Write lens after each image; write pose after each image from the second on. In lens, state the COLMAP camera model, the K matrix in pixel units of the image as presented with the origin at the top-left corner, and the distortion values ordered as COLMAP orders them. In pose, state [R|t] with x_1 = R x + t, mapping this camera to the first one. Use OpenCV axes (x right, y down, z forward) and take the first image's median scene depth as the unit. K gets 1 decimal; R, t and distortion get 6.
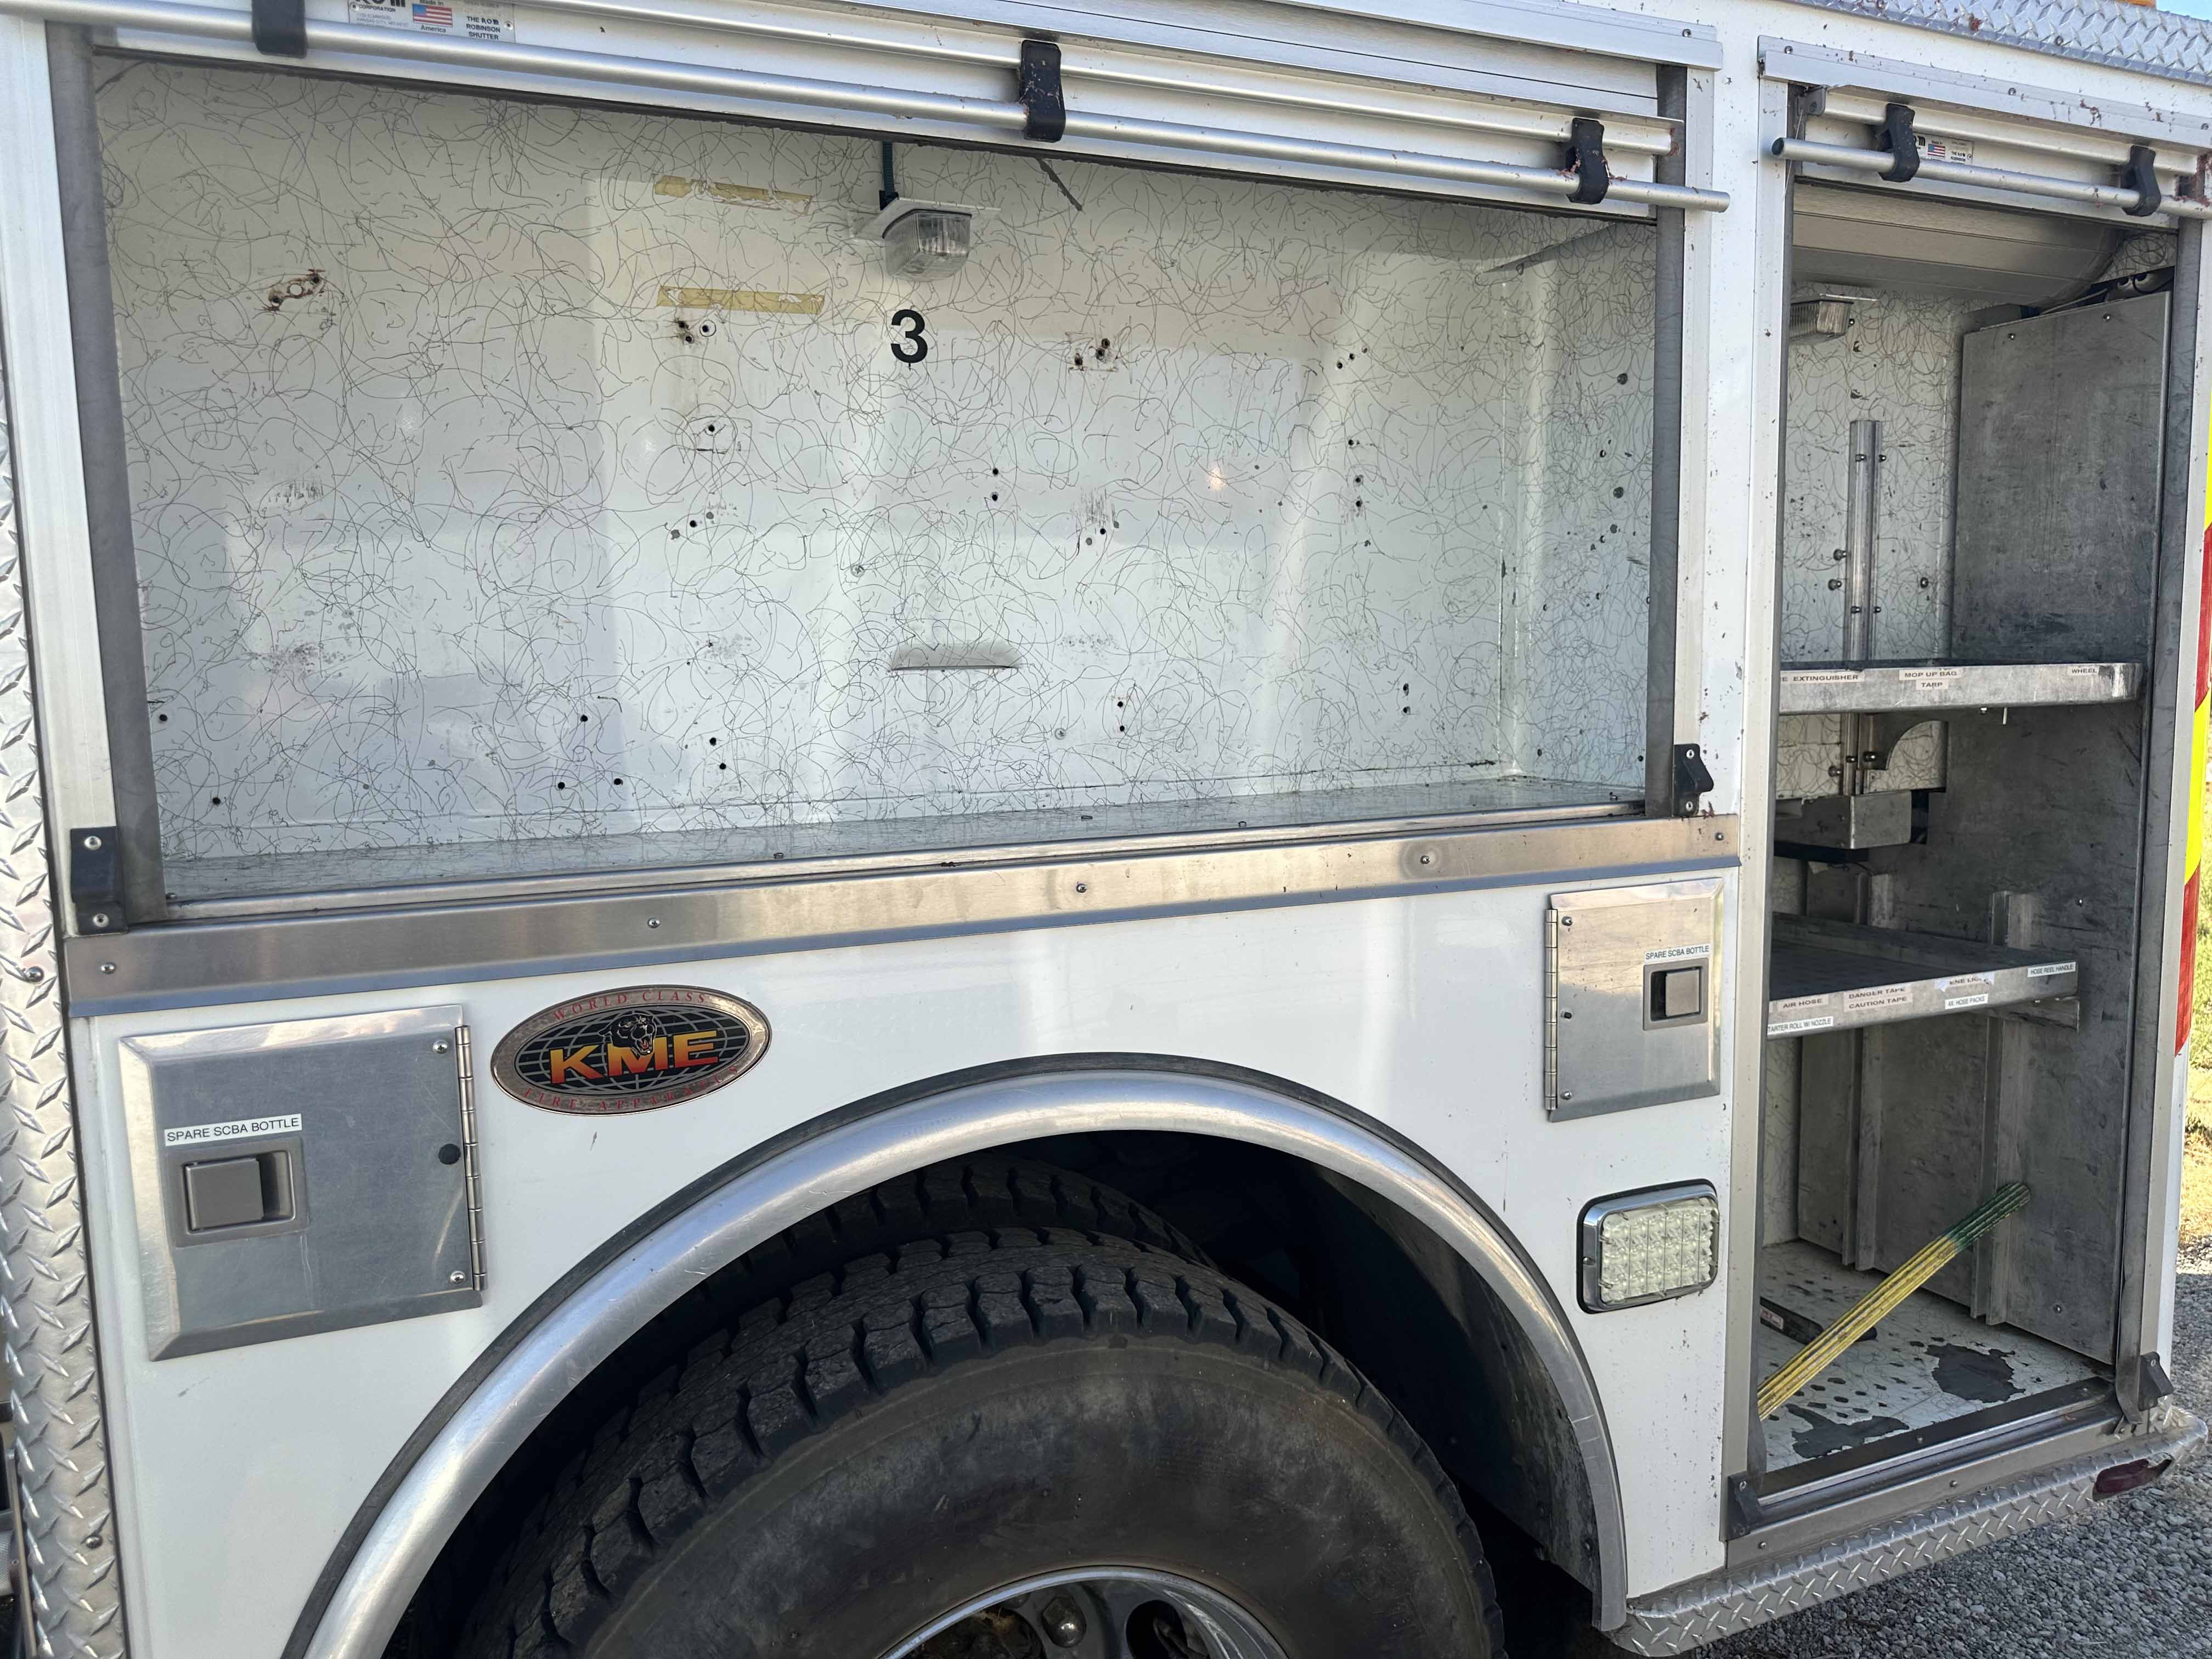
lens RADIAL K [[1664.6, 0, 1122.5], [0, 1664.6, 869.5], [0, 0, 1]] dist [0.070606, -0.086396]
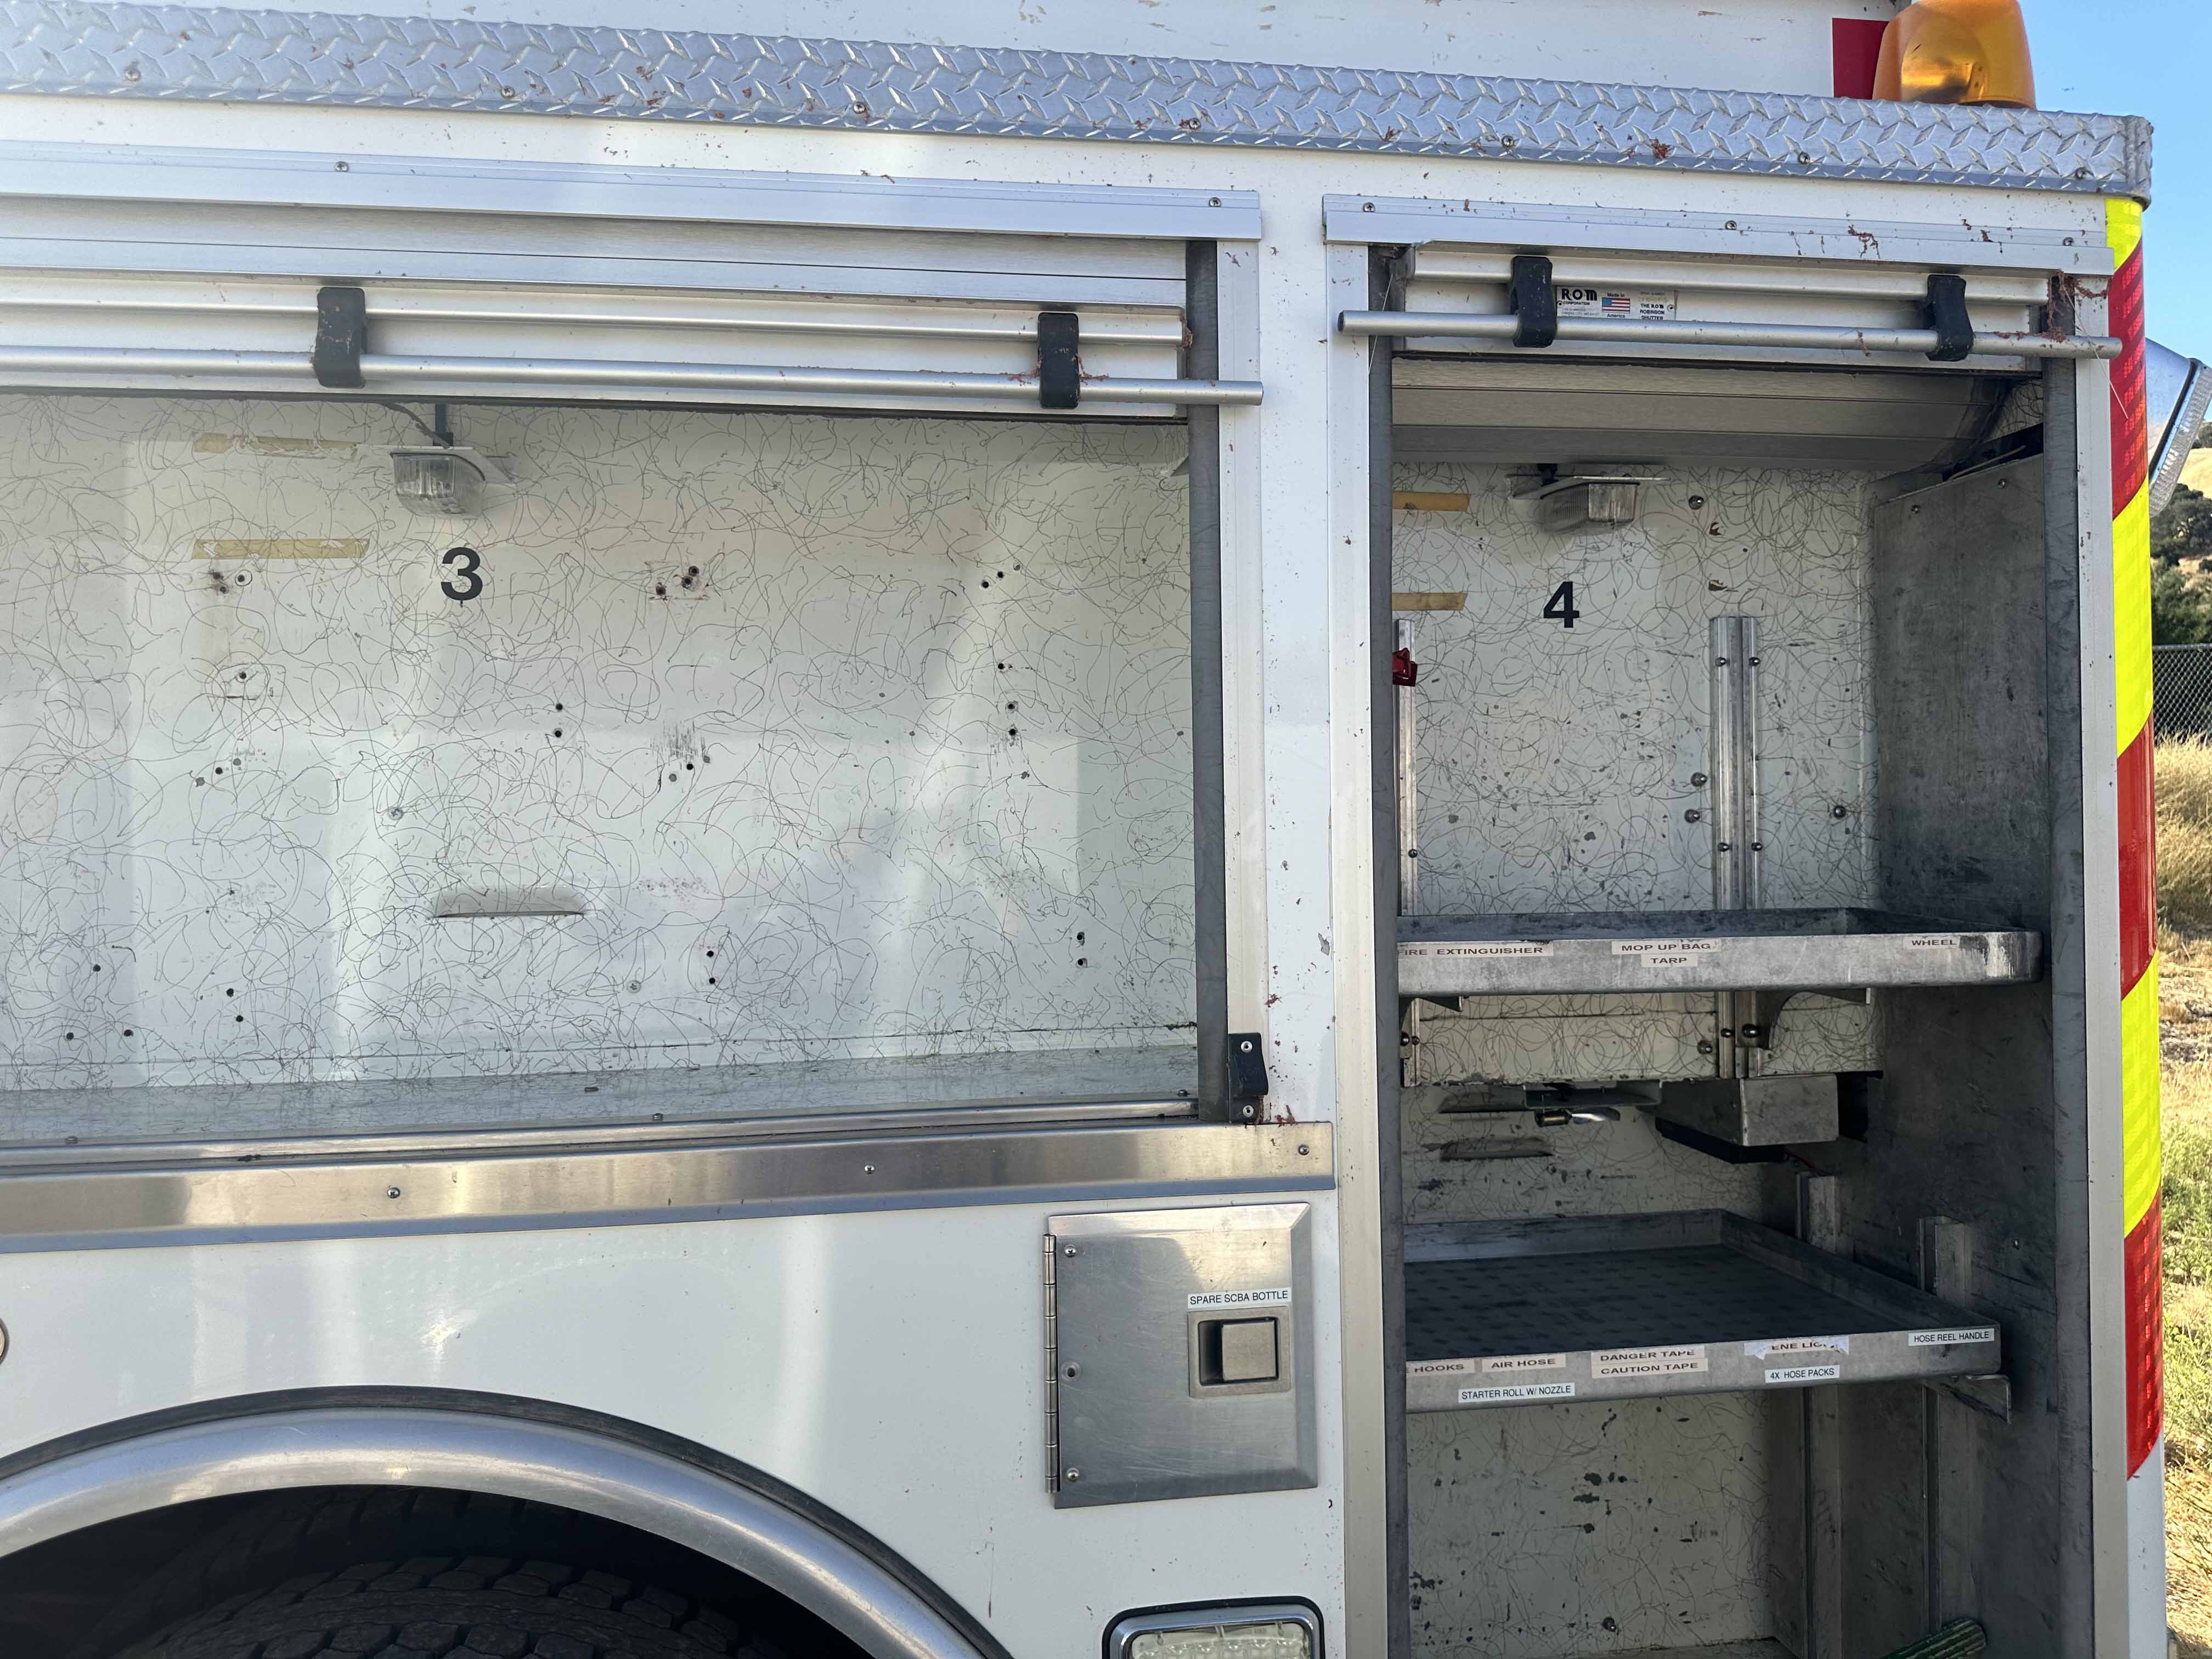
lens RADIAL K [[1664.6, 0, 1008.5], [0, 1664.6, 836.5], [0, 0, 1]] dist [0.070606, -0.086396]
pose [[0.960345, 0.007272, -0.278721, 0.421220], [-0.040408, 0.992736, -0.113325, -0.068797], [0.275872, 0.120094, 0.953663, 0.177056]]
